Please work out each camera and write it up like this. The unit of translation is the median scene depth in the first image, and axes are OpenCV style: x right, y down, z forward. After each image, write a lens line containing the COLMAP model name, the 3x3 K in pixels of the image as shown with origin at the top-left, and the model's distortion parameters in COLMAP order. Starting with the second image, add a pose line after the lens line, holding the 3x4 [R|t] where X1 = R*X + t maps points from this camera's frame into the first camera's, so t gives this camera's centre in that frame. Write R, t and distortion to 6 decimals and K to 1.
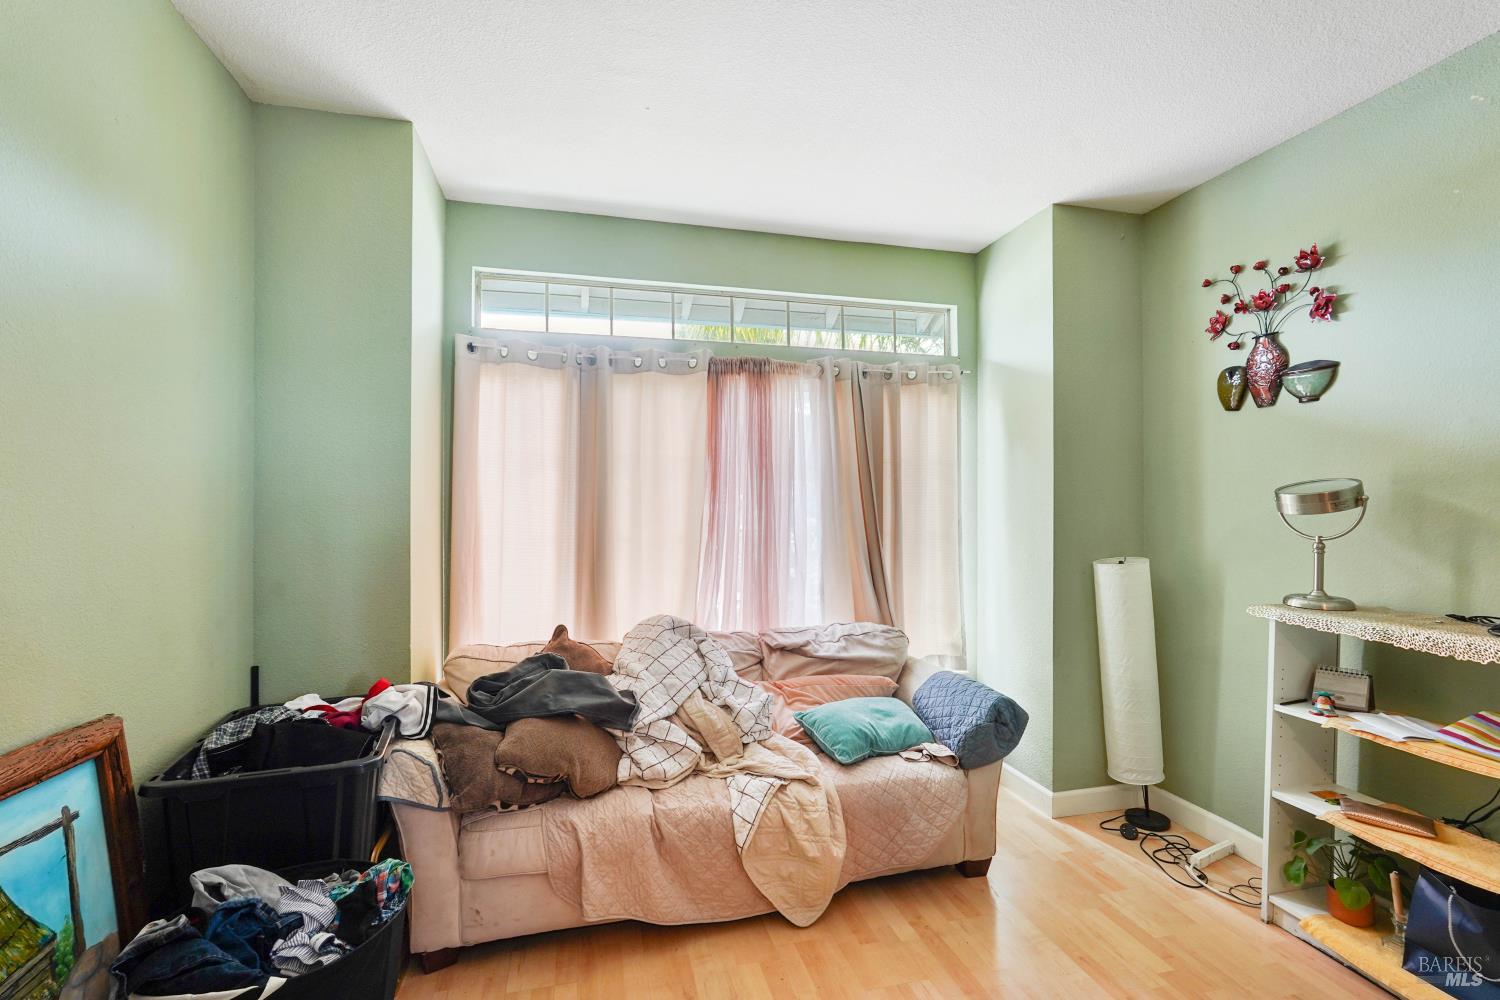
lens RADIAL K [[663.4, 0, 745.8], [0, 663.4, 515.2], [0, 0, 1]] dist [-0.034800, 0.006521]
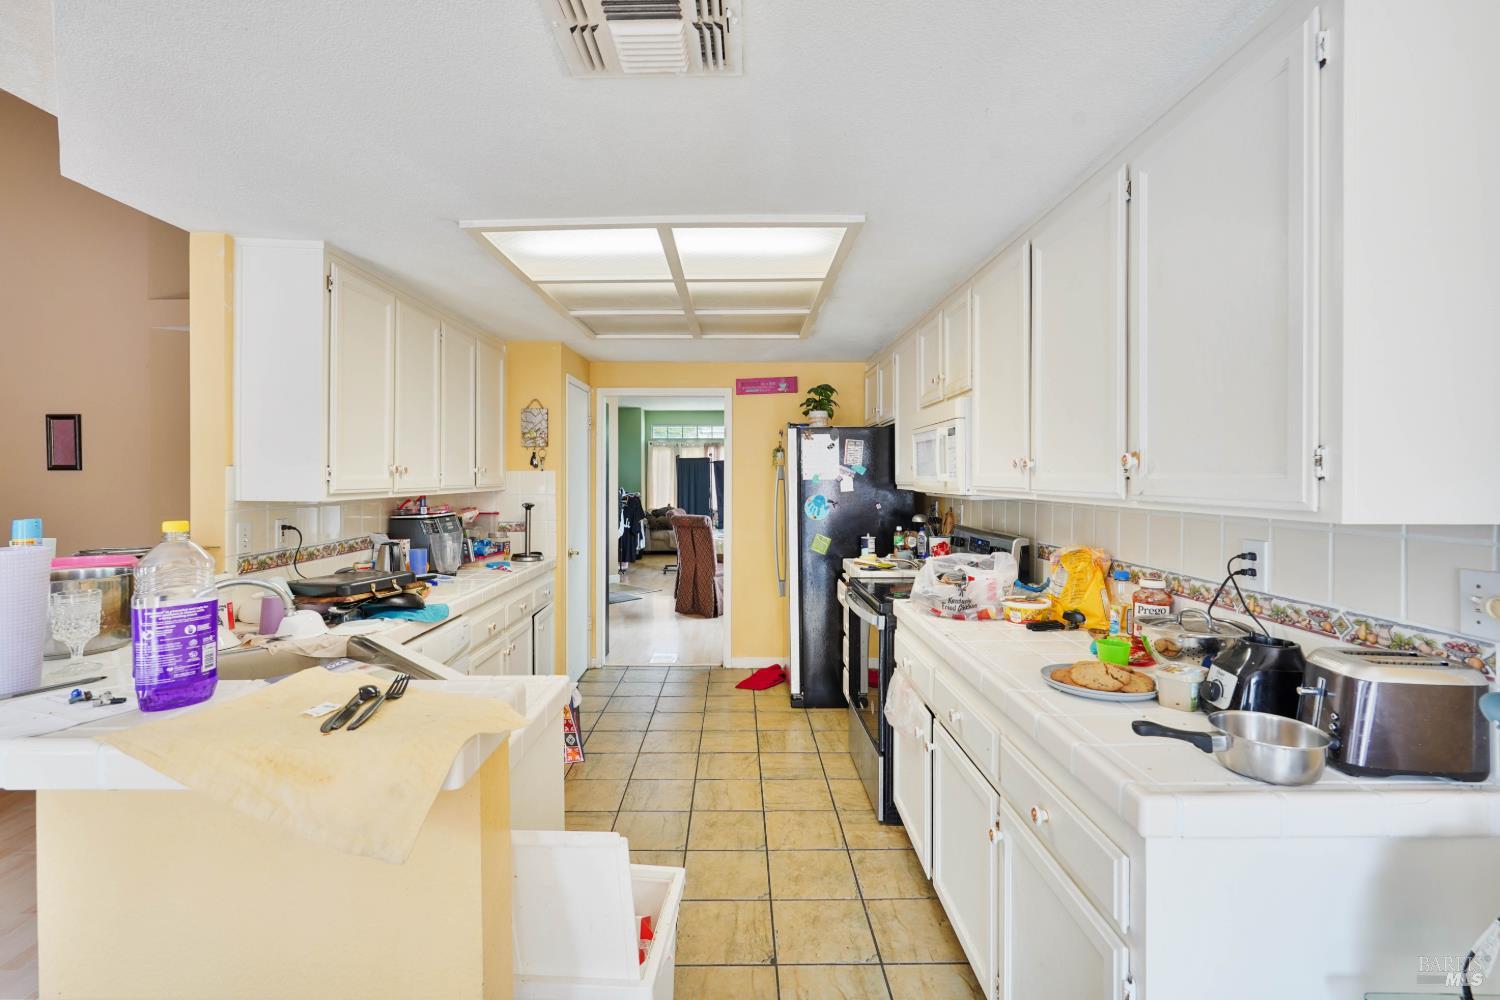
lens RADIAL K [[689.4, 0, 749.7], [0, 689.4, 476.7], [0, 0, 1]] dist [-0.016894, 0.006269]
pose [[0.973702, -0.001546, -0.227820, 1.482747], [0.001350, 0.999999, -0.001015, -0.026276], [0.227821, 0.000681, 0.973703, -3.881453]]
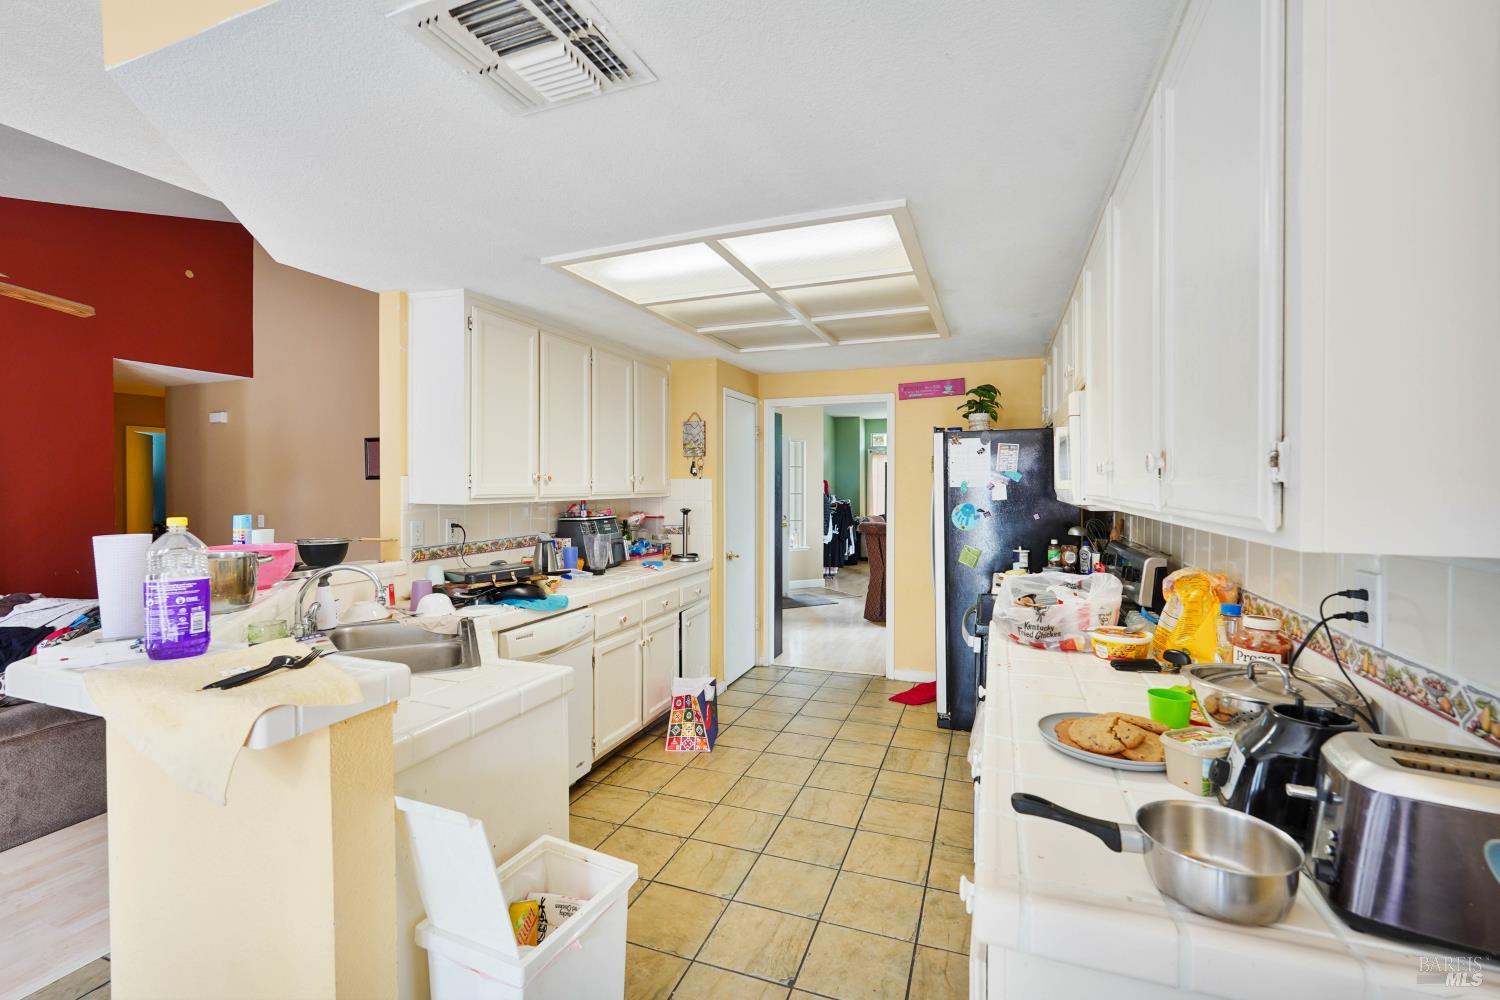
lens RADIAL K [[669.4, 0, 744.5], [0, 669.4, 487.2], [0, 0, 1]] dist [-0.007454, 0.001118]
pose [[0.823824, 0.000198, -0.566846, 1.689270], [0.001694, 0.999995, 0.002811, -0.025314], [0.566843, -0.003276, 0.823819, -3.759540]]
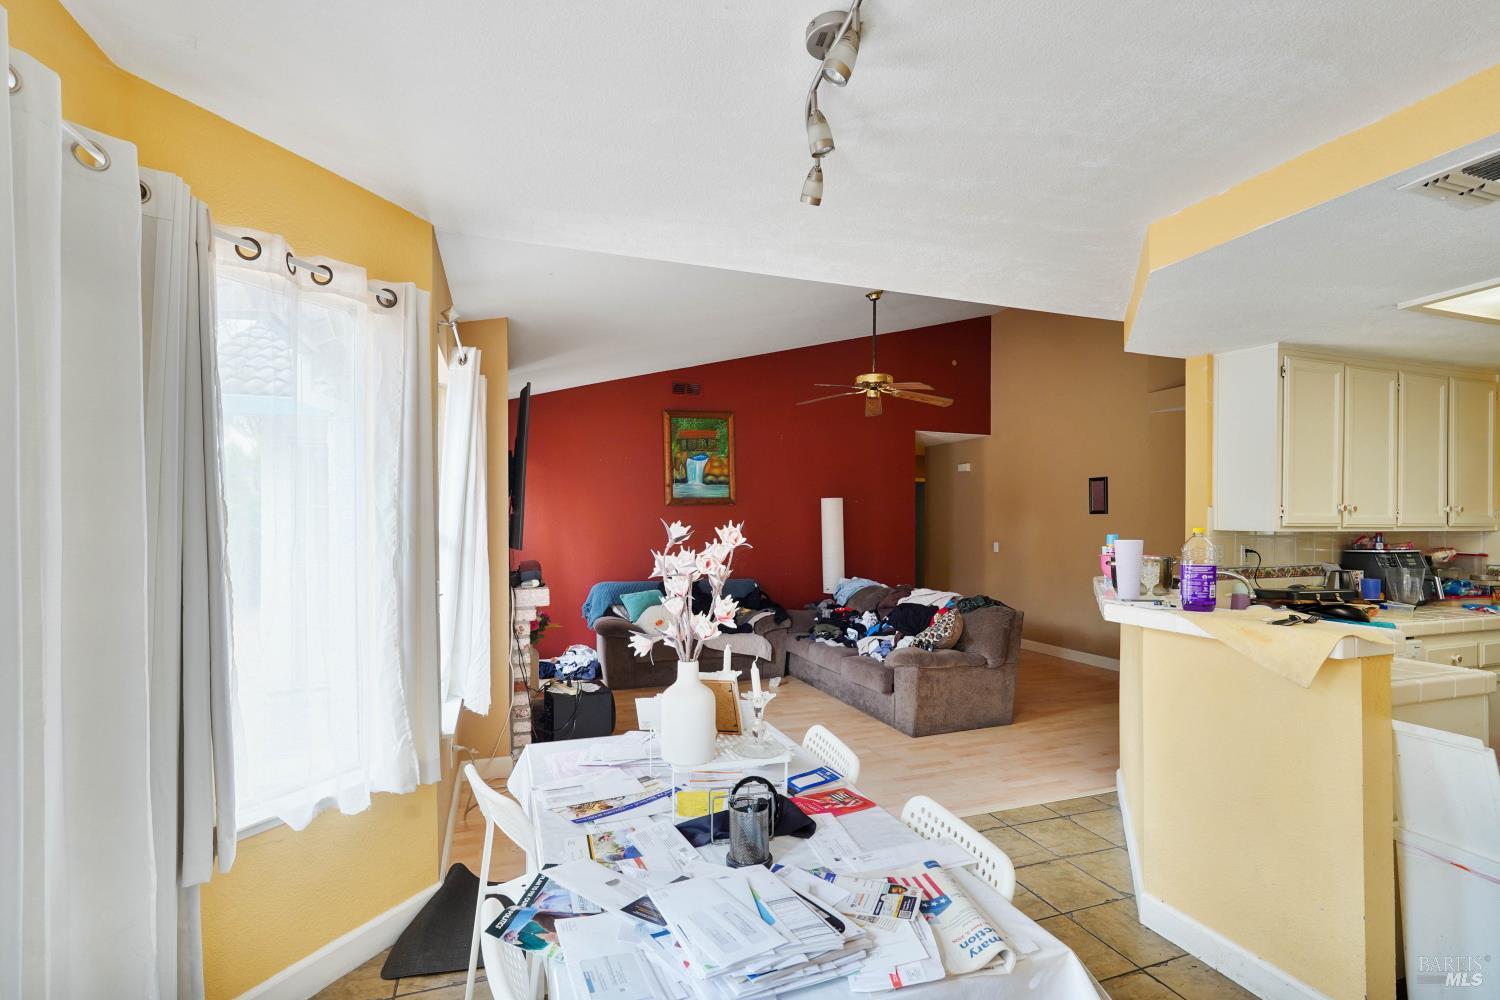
lens RADIAL K [[674.3, 0, 749.8], [0, 674.3, 521.9], [0, 0, 1]] dist [-0.002349, 0.005769]
pose [[0.110662, -0.000383, -0.993858, 1.825827], [-0.004569, 0.999989, -0.000894, -0.008202], [0.993848, 0.004640, 0.110659, -4.202656]]
